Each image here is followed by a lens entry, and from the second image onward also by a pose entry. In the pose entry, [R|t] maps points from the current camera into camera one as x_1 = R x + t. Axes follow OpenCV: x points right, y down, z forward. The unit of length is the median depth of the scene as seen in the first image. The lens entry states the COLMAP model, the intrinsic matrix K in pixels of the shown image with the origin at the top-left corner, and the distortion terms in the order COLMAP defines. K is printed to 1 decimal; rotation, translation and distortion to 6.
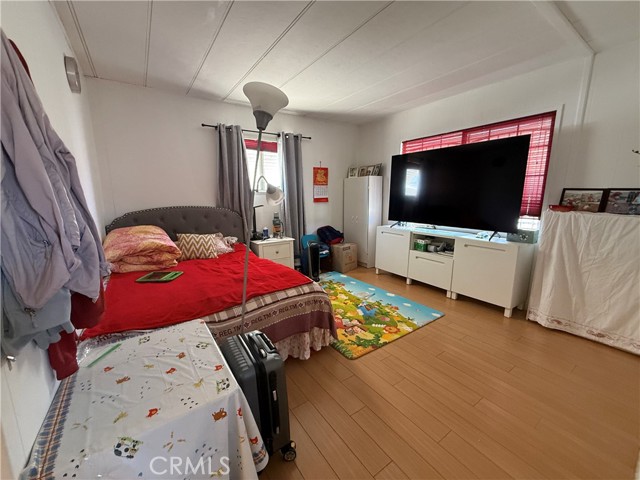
lens RADIAL K [[258.7, 0, 319.7], [0, 258.7, 243.6], [0, 0, 1]] dist [0.001792, 0.000732]
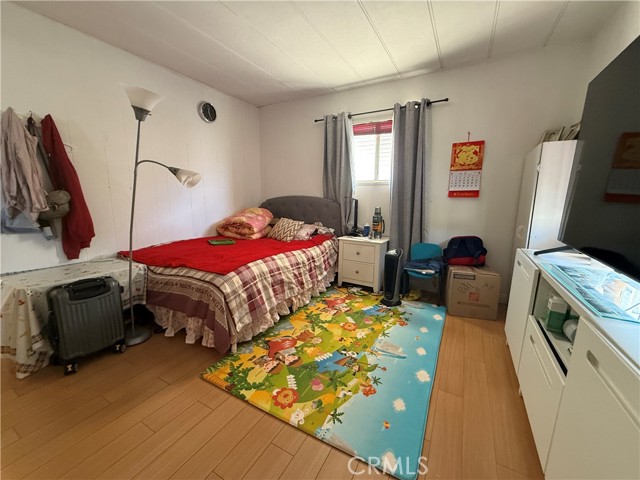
lens RADIAL K [[258.7, 0, 319.8], [0, 258.7, 242.6], [0, 0, 1]] dist [0.001792, 0.000732]
pose [[0.444823, 0.173509, -0.878651, 0.572077], [-0.178861, 0.978502, 0.102677, -0.072453], [0.877577, 0.111483, 0.466294, 0.546449]]
